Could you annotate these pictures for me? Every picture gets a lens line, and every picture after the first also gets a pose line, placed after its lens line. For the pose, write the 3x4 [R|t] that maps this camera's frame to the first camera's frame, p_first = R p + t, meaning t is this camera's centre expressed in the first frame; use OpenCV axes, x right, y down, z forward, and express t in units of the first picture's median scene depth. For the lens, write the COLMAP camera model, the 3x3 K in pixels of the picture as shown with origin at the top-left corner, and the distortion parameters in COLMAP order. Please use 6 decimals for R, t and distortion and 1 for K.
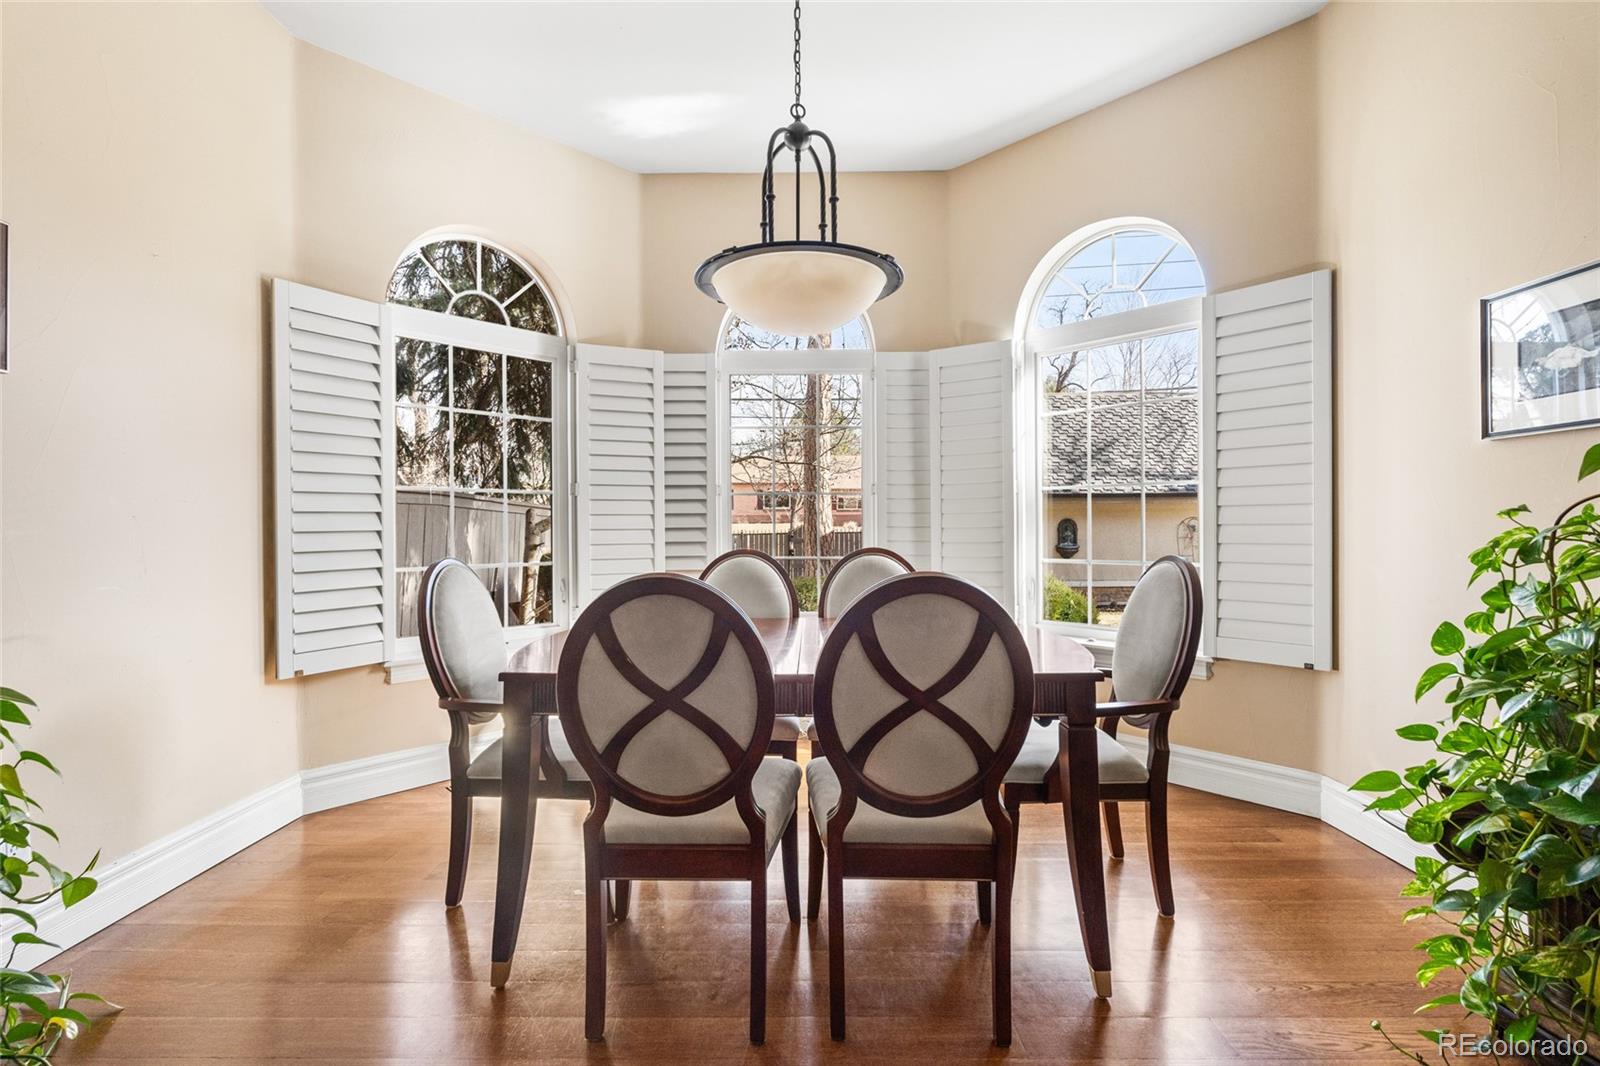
lens RADIAL K [[714.5, 0, 795.8], [0, 714.5, 531.2], [0, 0, 1]] dist [-0.003959, -0.000181]
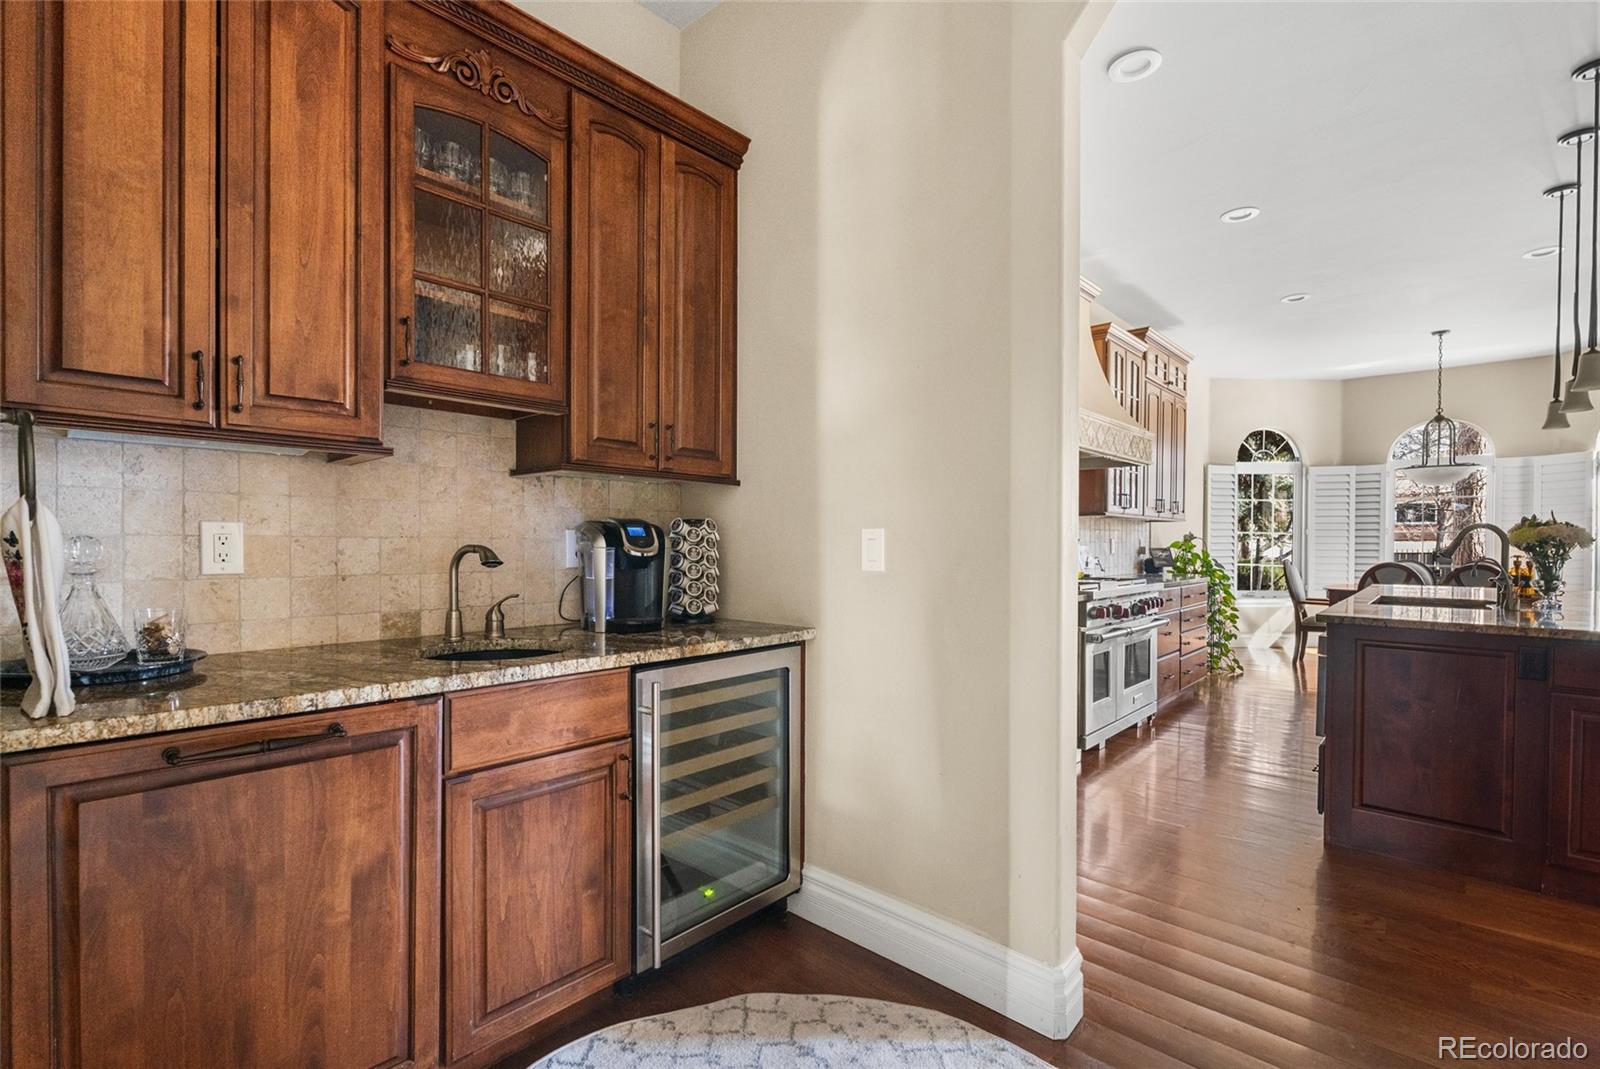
lens RADIAL K [[714.5, 0, 803.6], [0, 714.5, 551.7], [0, 0, 1]] dist [-0.003959, -0.000181]
pose [[0.741777, 0.018465, -0.670393, 0.020943], [-0.012201, 0.999827, 0.014038, -0.007279], [0.670536, -0.002233, 0.741874, -1.657690]]
